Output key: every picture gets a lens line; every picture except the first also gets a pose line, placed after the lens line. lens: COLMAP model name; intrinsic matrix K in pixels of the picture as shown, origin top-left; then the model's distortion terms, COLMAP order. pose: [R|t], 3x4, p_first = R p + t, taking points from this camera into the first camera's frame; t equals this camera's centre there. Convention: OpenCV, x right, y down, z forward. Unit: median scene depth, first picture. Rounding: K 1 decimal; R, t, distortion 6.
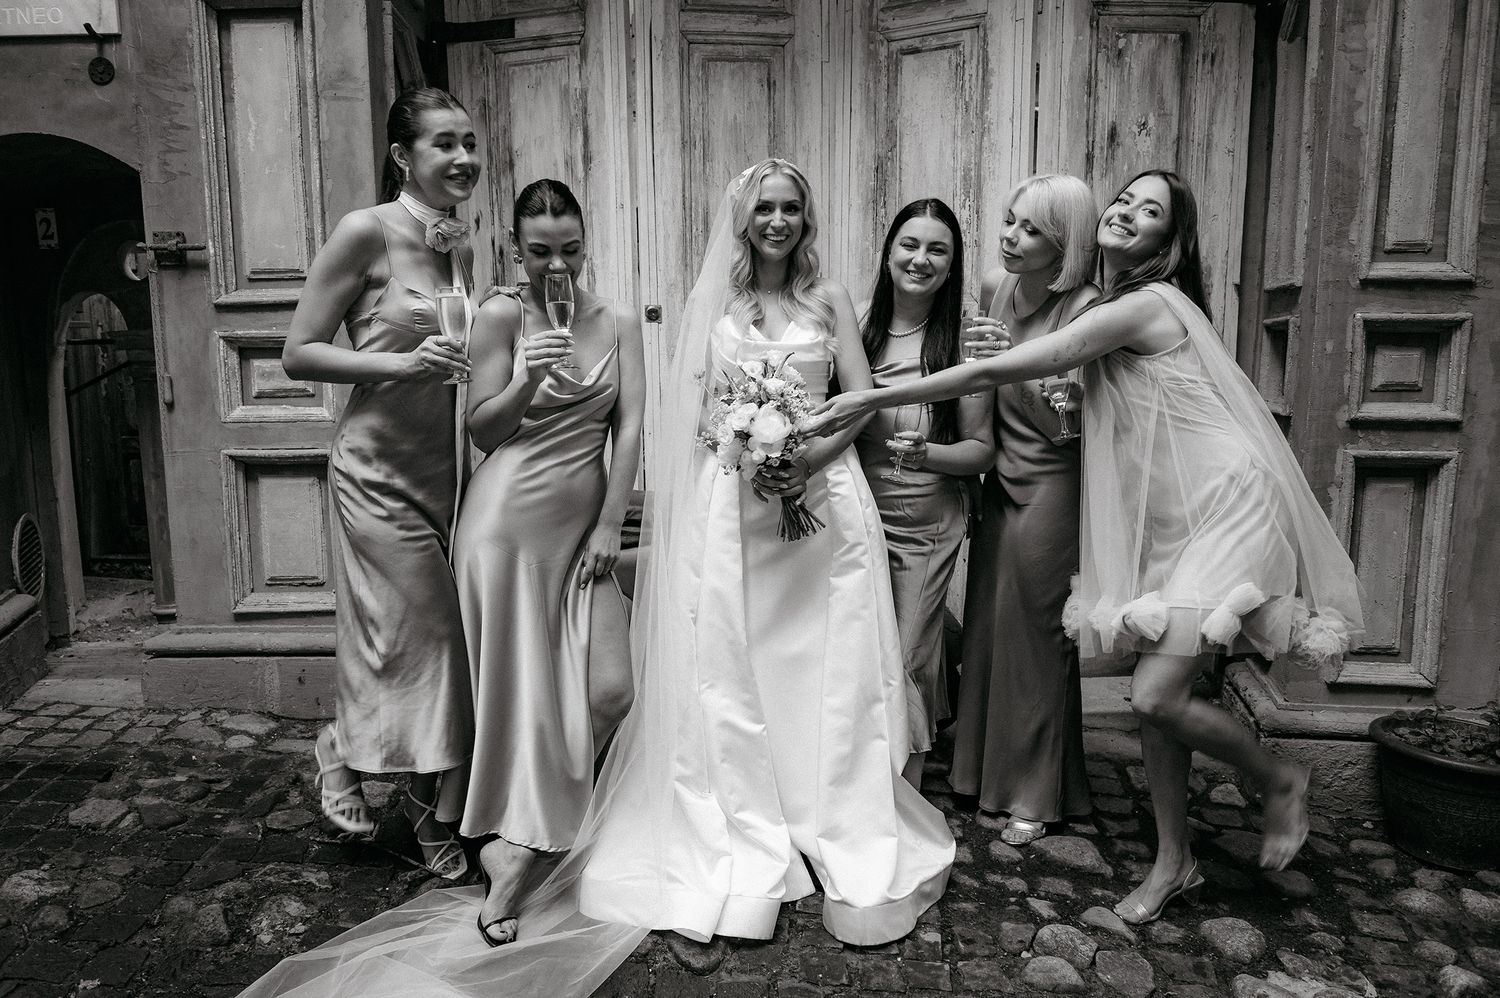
lens RADIAL K [[1043.7, 0, 750.0], [0, 1043.7, 499.0], [0, 0, 1]] dist [-0.027915, -0.000611]
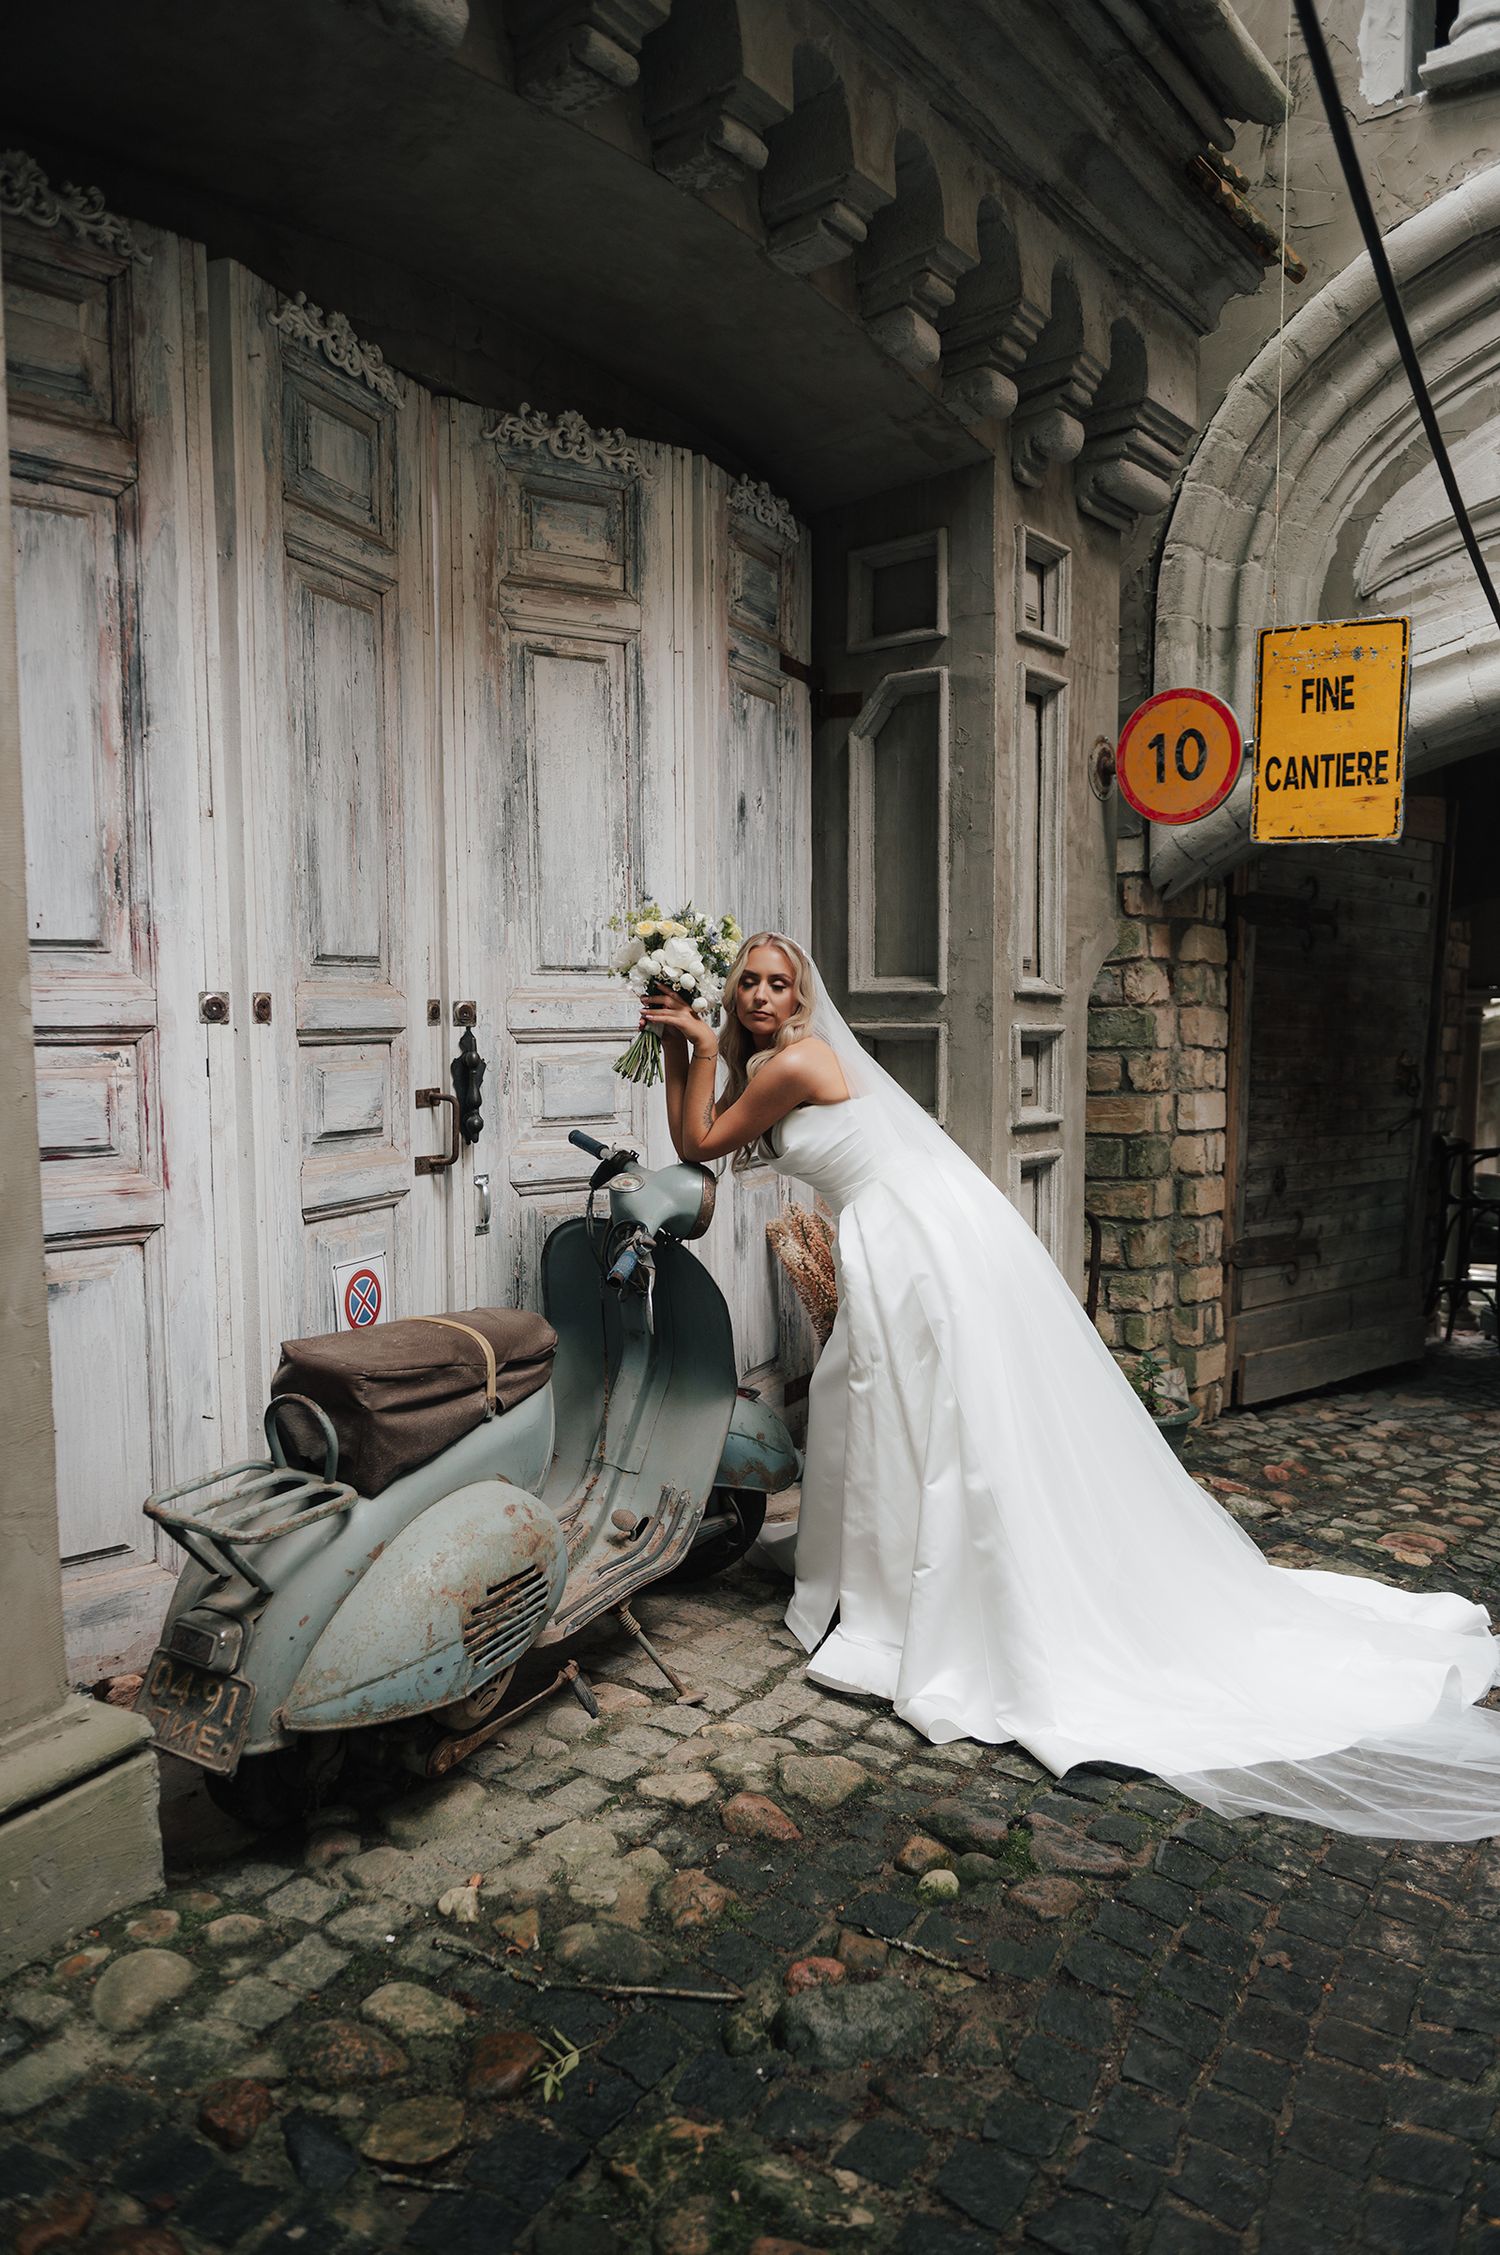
lens RADIAL K [[1569.0, 0, 750.0], [0, 1569.0, 1127.5], [0, 0, 1]] dist [-0.027915, -0.000611]
pose [[0.474335, -0.057439, 0.878468, -0.744615], [0.115277, 0.993330, 0.002705, -0.088045], [-0.872764, 0.099984, 0.477793, 0.383610]]
